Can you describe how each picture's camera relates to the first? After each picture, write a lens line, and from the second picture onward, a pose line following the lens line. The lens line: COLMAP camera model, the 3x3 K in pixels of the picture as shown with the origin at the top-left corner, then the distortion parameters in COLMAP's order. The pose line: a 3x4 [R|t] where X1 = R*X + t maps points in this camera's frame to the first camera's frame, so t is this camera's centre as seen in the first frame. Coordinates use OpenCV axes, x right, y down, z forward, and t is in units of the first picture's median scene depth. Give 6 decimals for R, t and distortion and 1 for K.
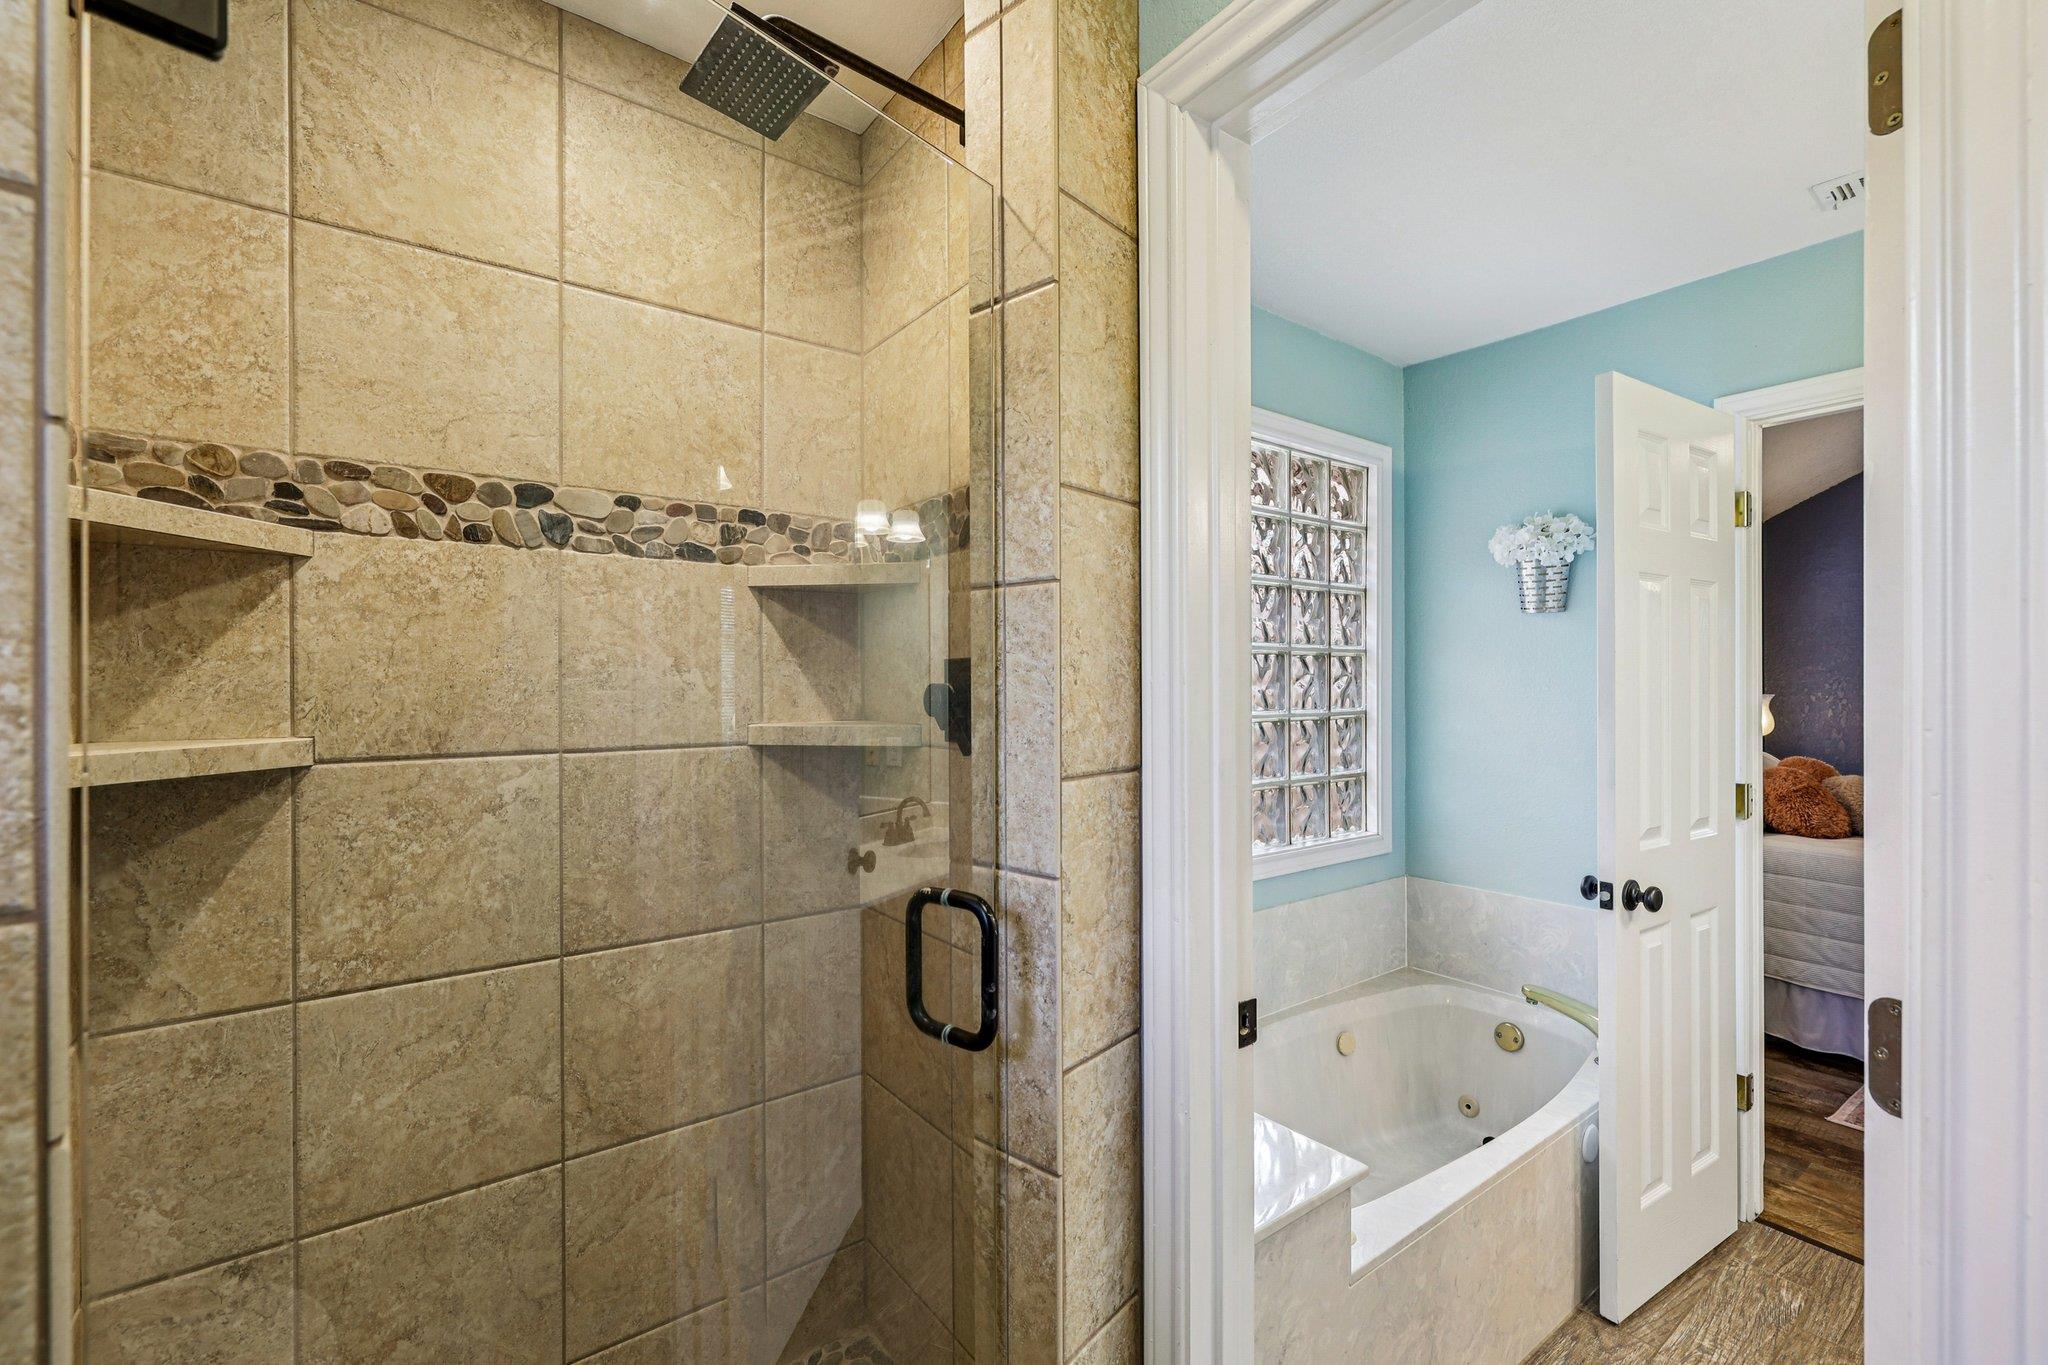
lens RADIAL K [[862.1, 0, 1033.0], [0, 862.1, 686.0], [0, 0, 1]] dist [-0.004746, 0.002659]
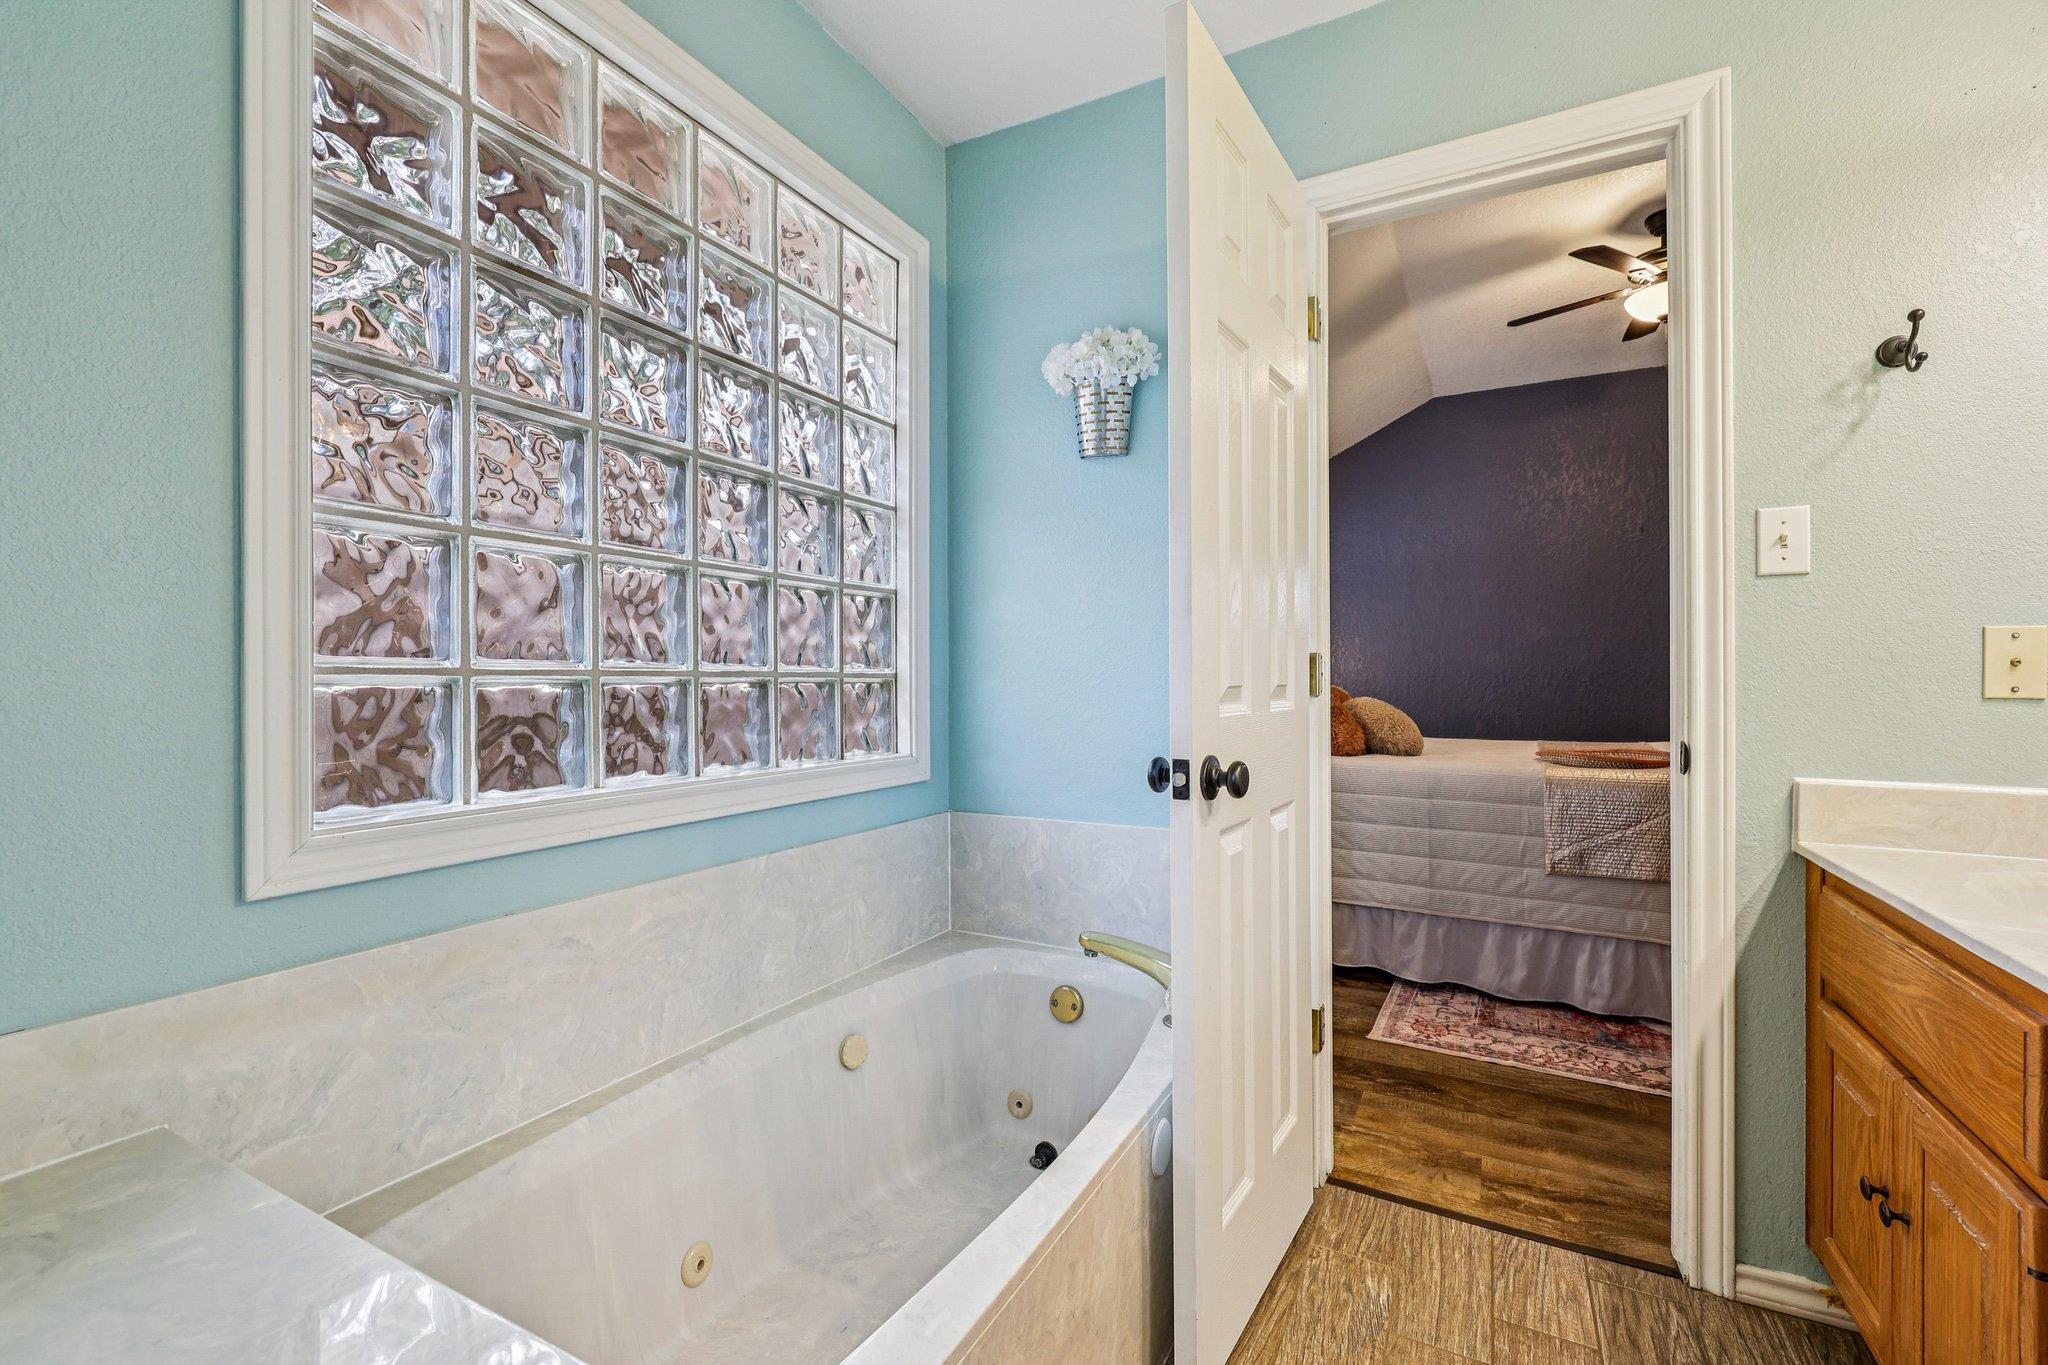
lens RADIAL K [[862.1, 0, 1022.0], [0, 862.1, 682.8], [0, 0, 1]] dist [-0.004746, 0.002659]
pose [[0.908417, -0.001677, 0.418061, 0.199010], [0.002255, 0.999997, -0.000889, 0.123512], [-0.418058, 0.001750, 0.908418, 0.322163]]
